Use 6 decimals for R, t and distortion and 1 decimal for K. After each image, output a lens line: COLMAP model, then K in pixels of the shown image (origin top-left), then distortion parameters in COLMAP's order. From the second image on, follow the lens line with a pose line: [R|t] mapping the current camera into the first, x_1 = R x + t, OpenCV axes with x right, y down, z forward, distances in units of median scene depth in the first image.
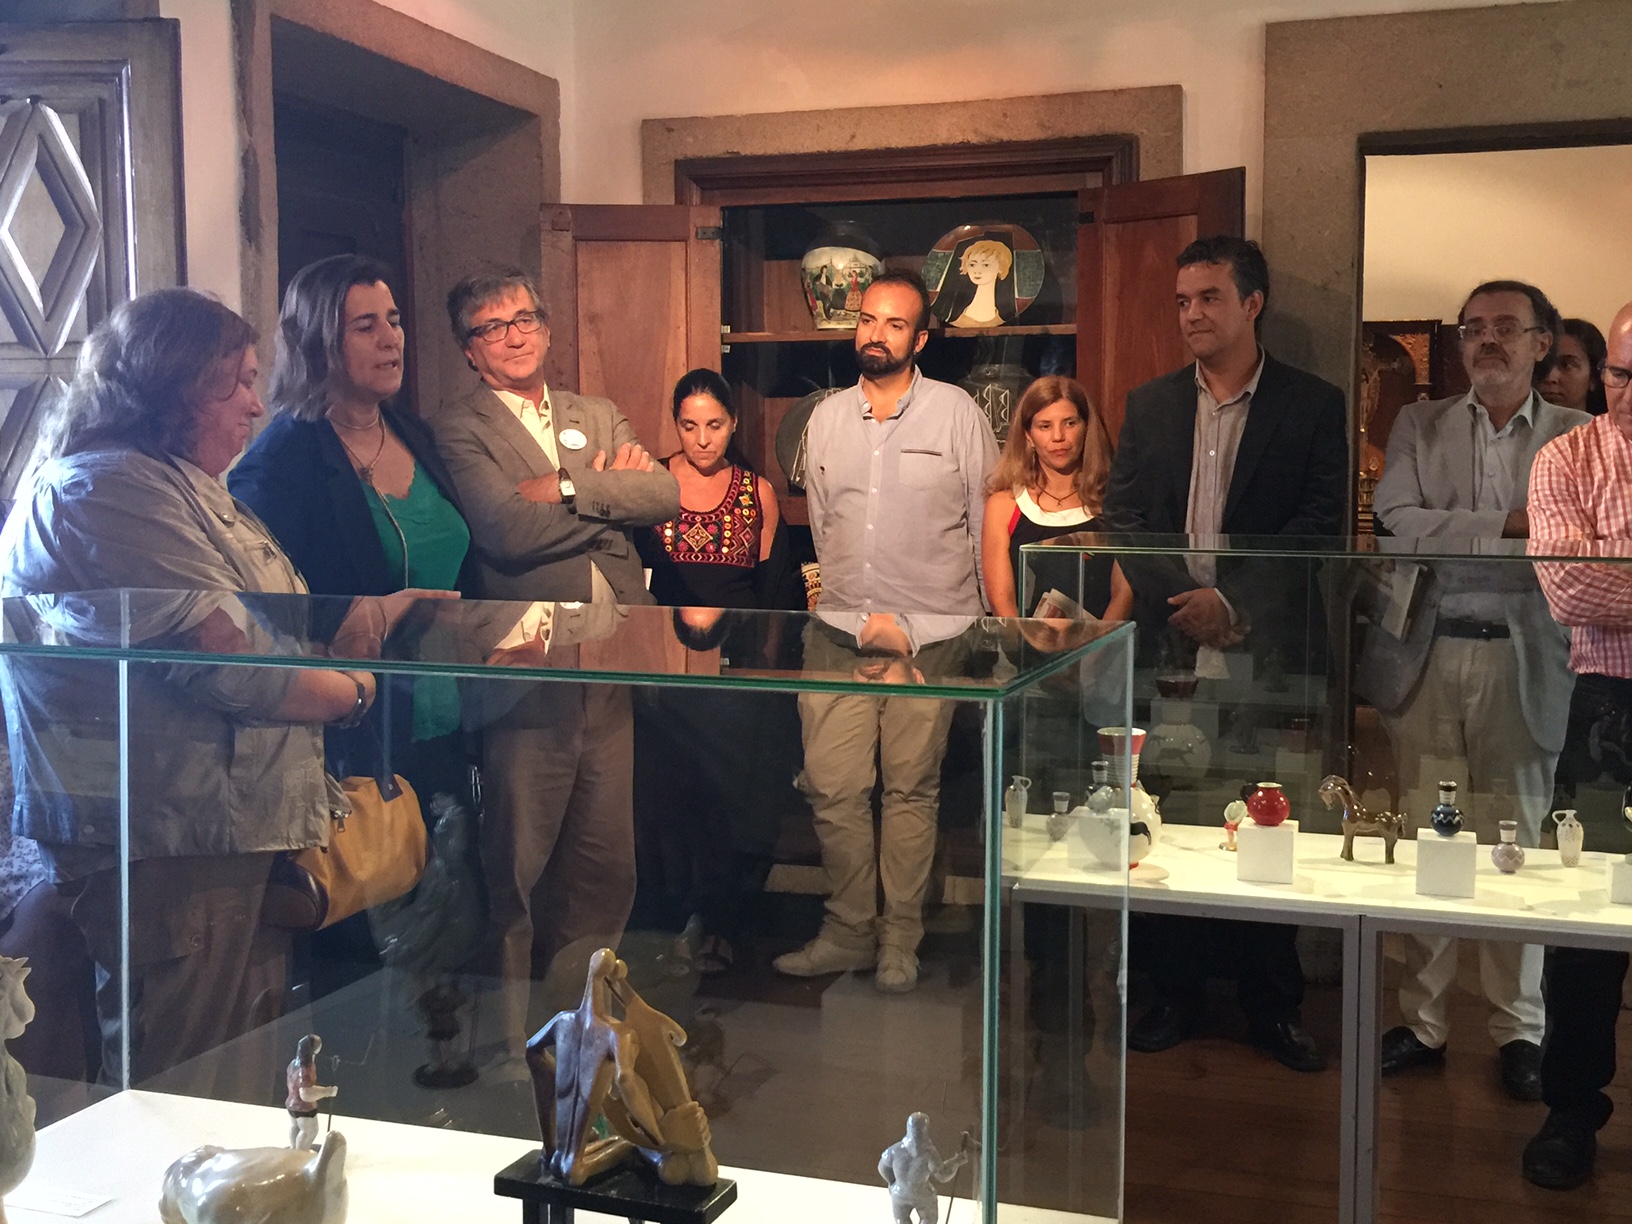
lens RADIAL K [[1849.7, 0, 816.0], [0, 1849.7, 612.0], [0, 0, 1]] dist [0.061129, -0.142462]
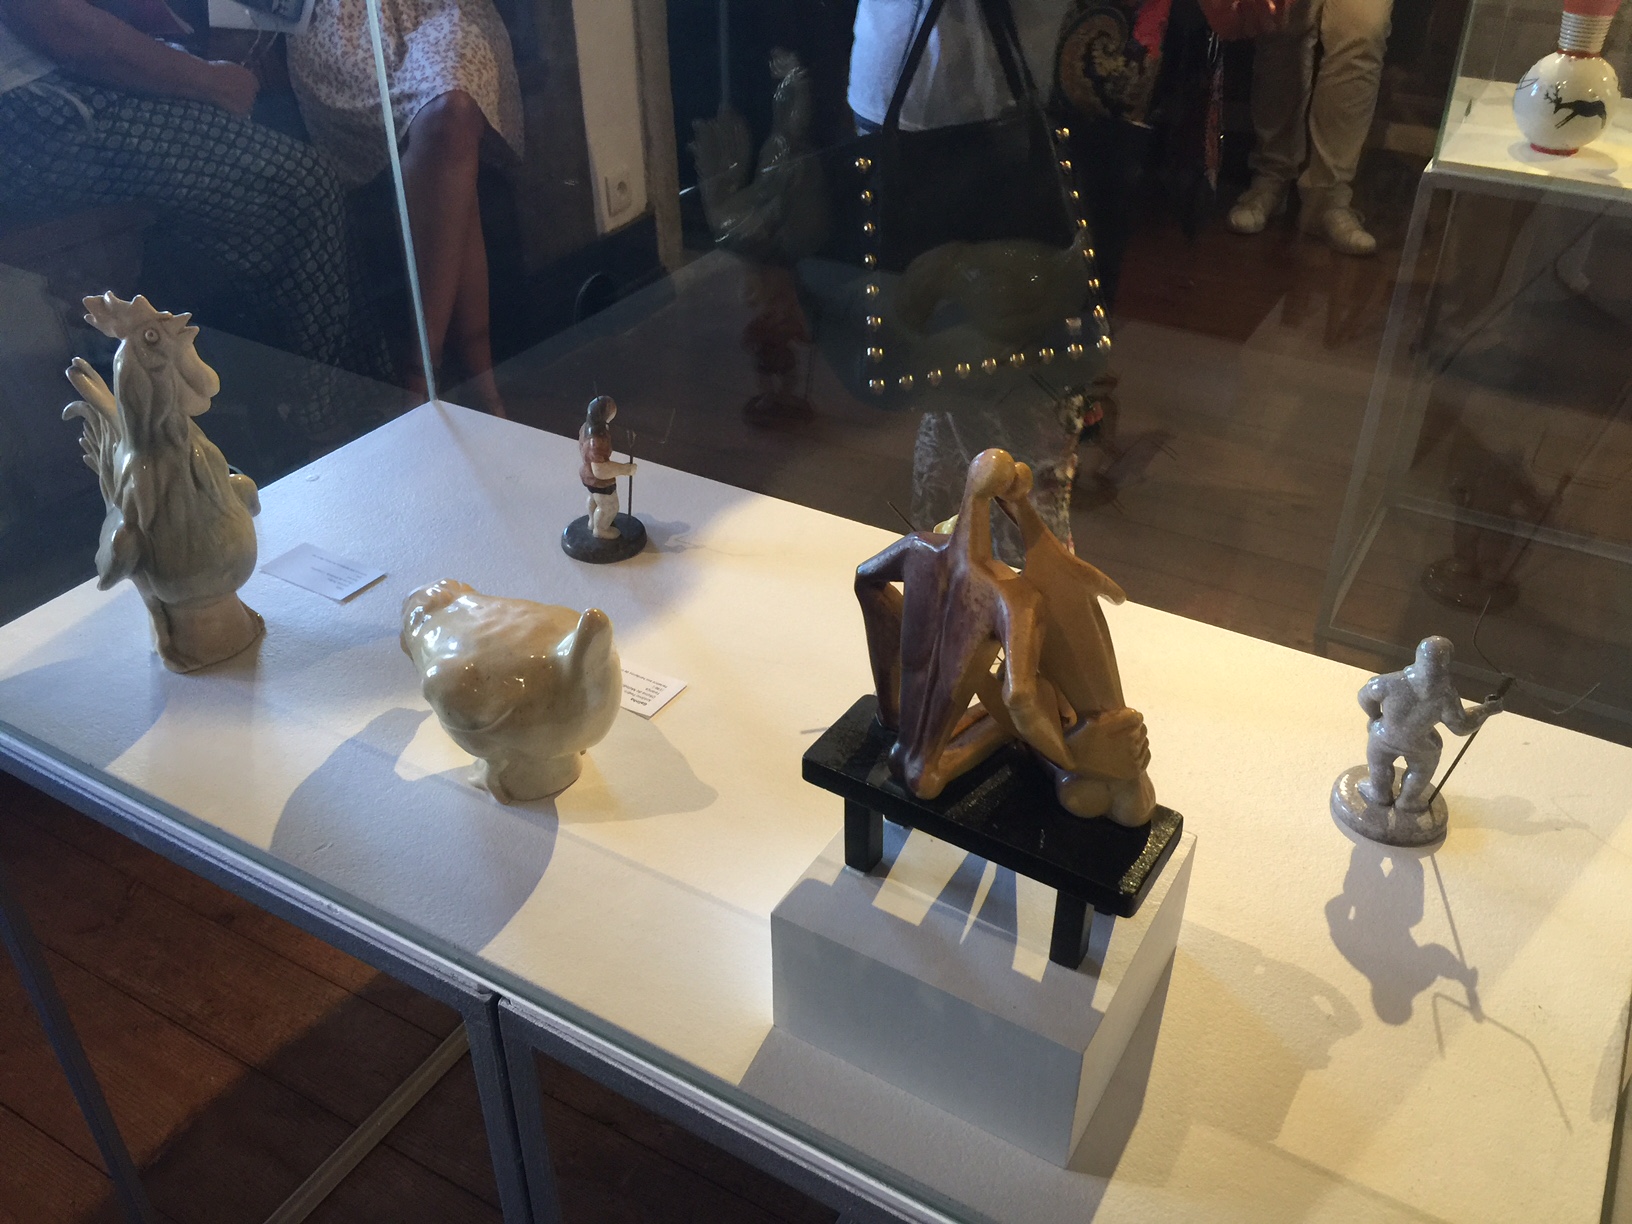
lens RADIAL K [[1368.4, 0, 816.0], [0, 1368.4, 612.0], [0, 0, 1]] dist [0.080214, -0.160414]
pose [[0.977842, 0.113743, -0.175747, -0.024304], [-0.011764, 0.868045, 0.496346, 0.005458], [0.209012, -0.483281, 0.850149, 0.167093]]
